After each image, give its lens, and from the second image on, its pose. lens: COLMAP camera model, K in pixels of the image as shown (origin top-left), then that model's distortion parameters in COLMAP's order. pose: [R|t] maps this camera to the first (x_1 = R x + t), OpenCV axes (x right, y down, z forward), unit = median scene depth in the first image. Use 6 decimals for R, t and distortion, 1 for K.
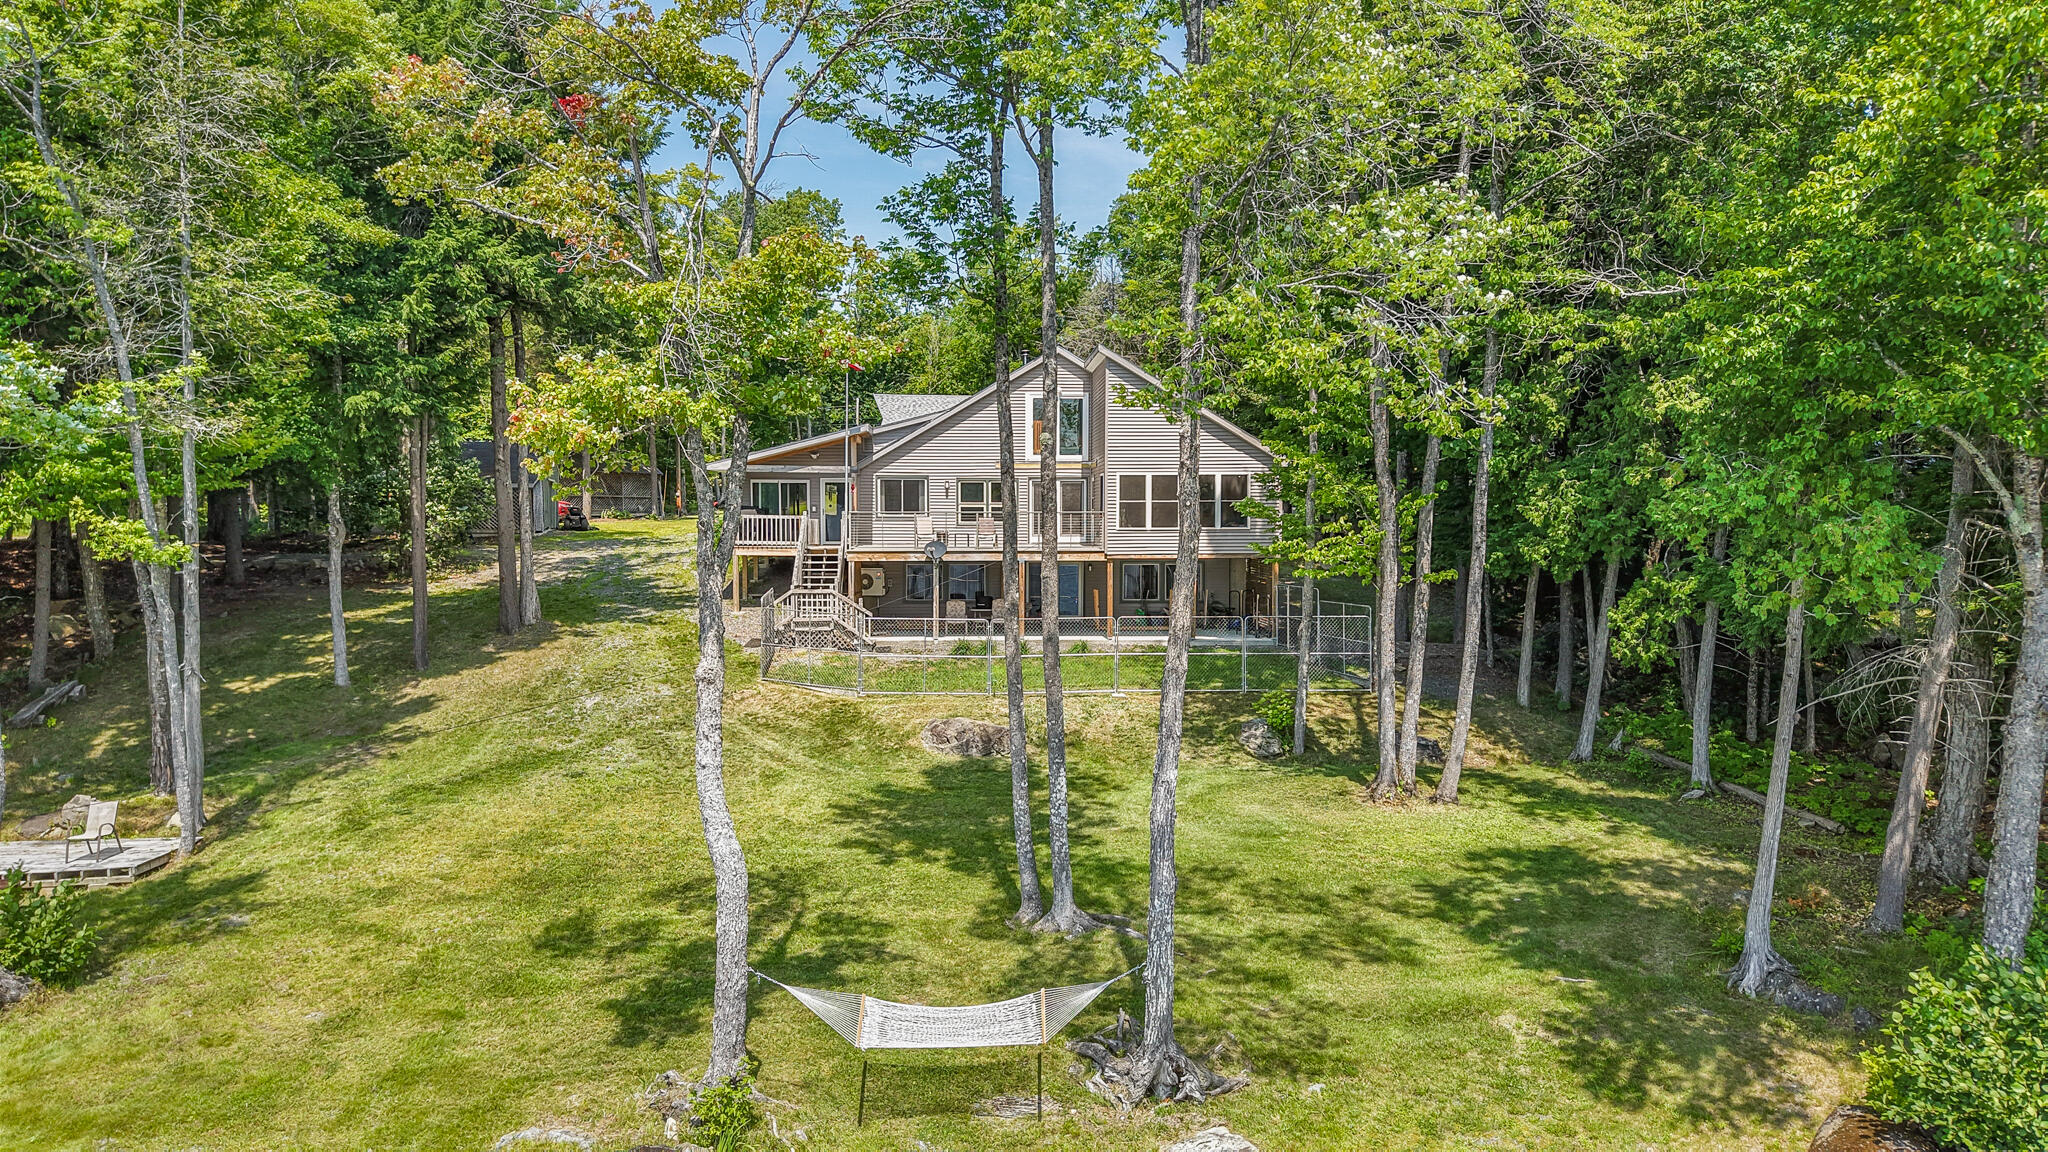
lens RADIAL K [[1378.6, 0, 1039.5], [0, 1378.6, 571.9], [0, 0, 1]] dist [0.023678, -0.030549]
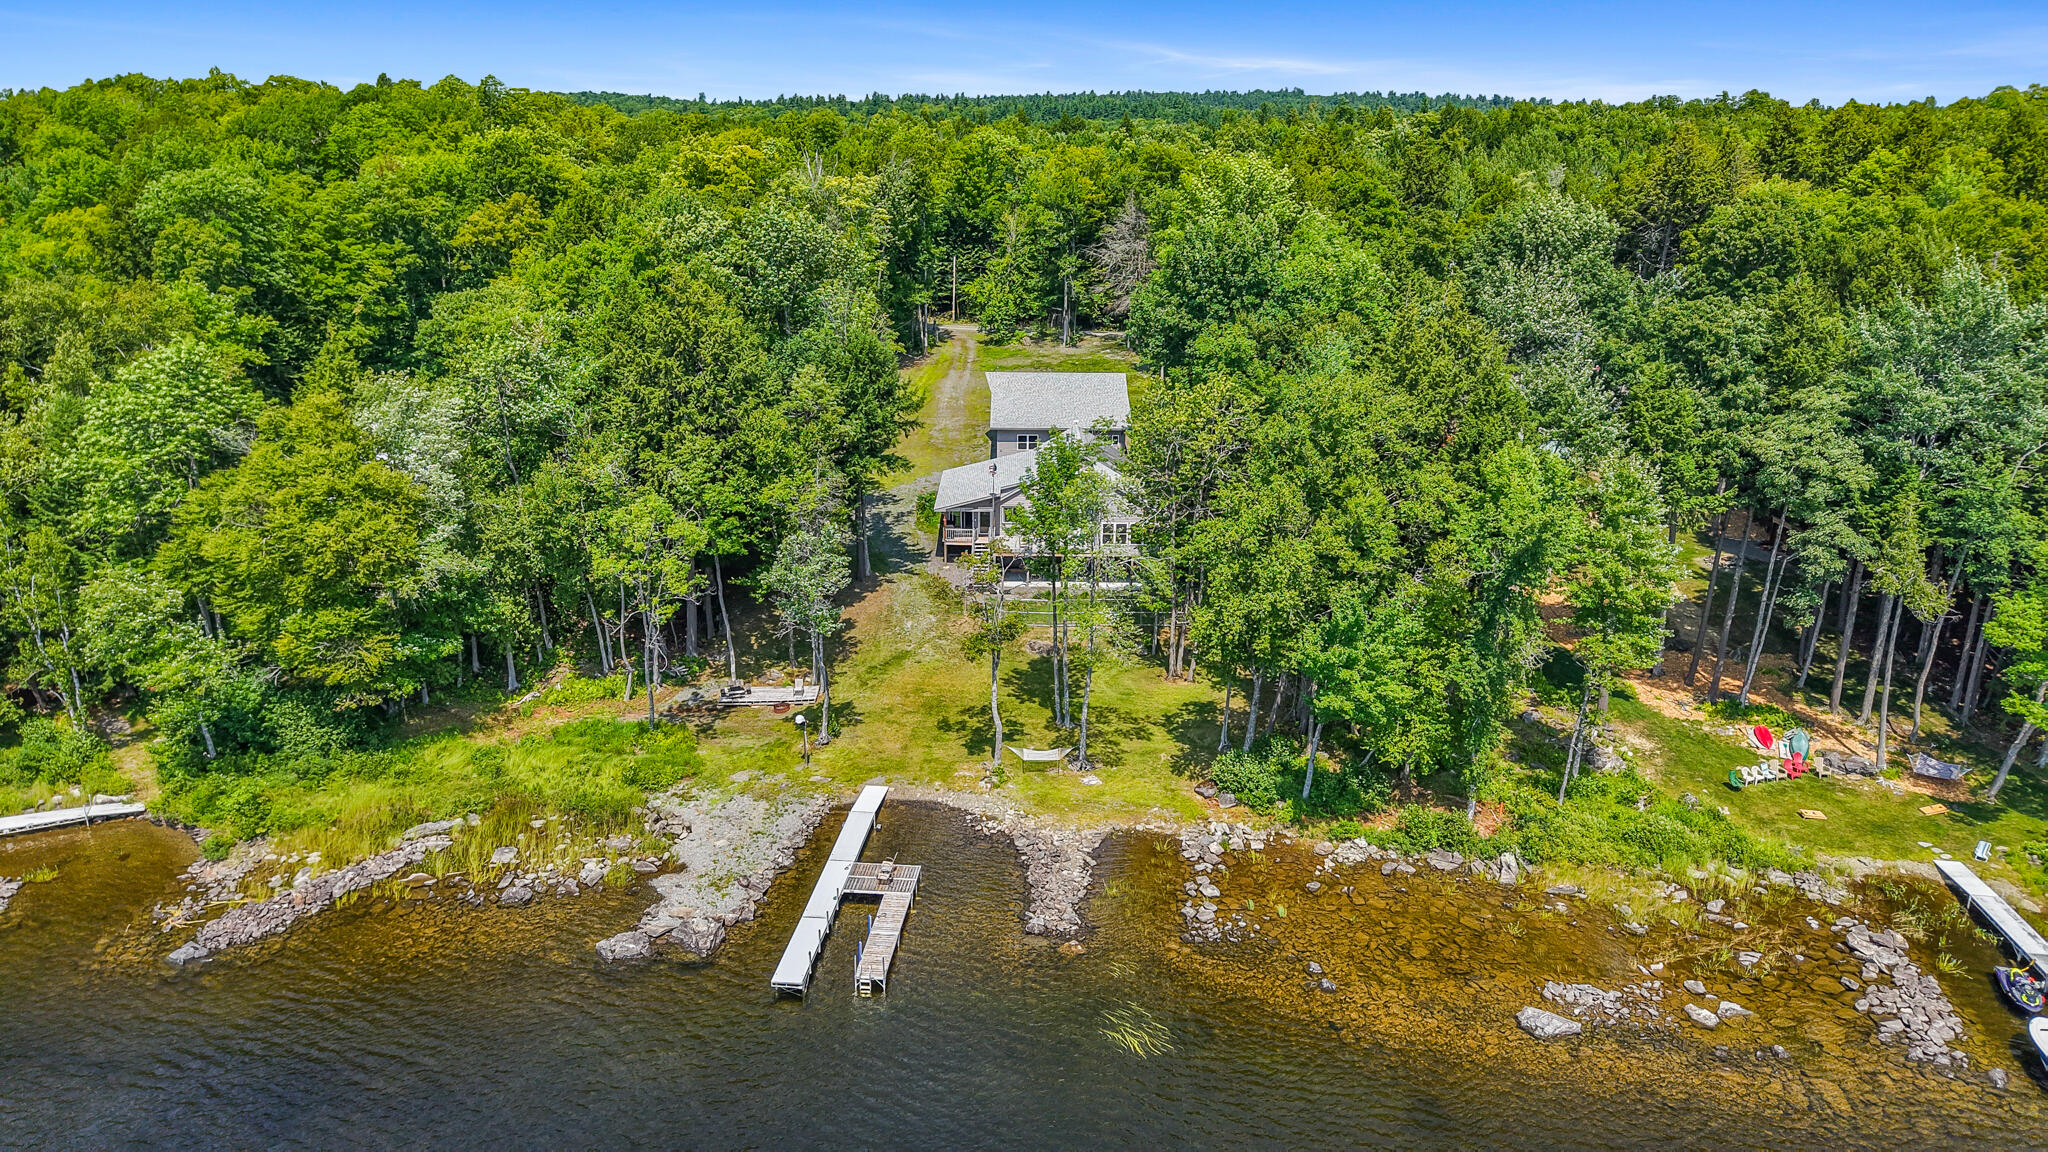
lens RADIAL K [[1378.6, 0, 1027.3], [0, 1378.6, 580.9], [0, 0, 1]] dist [0.023678, -0.030549]
pose [[0.998669, 0.022317, -0.046495, 0.053178], [-0.009423, 0.965311, 0.260933, -0.818425], [0.050706, -0.260148, 0.964237, -1.889182]]
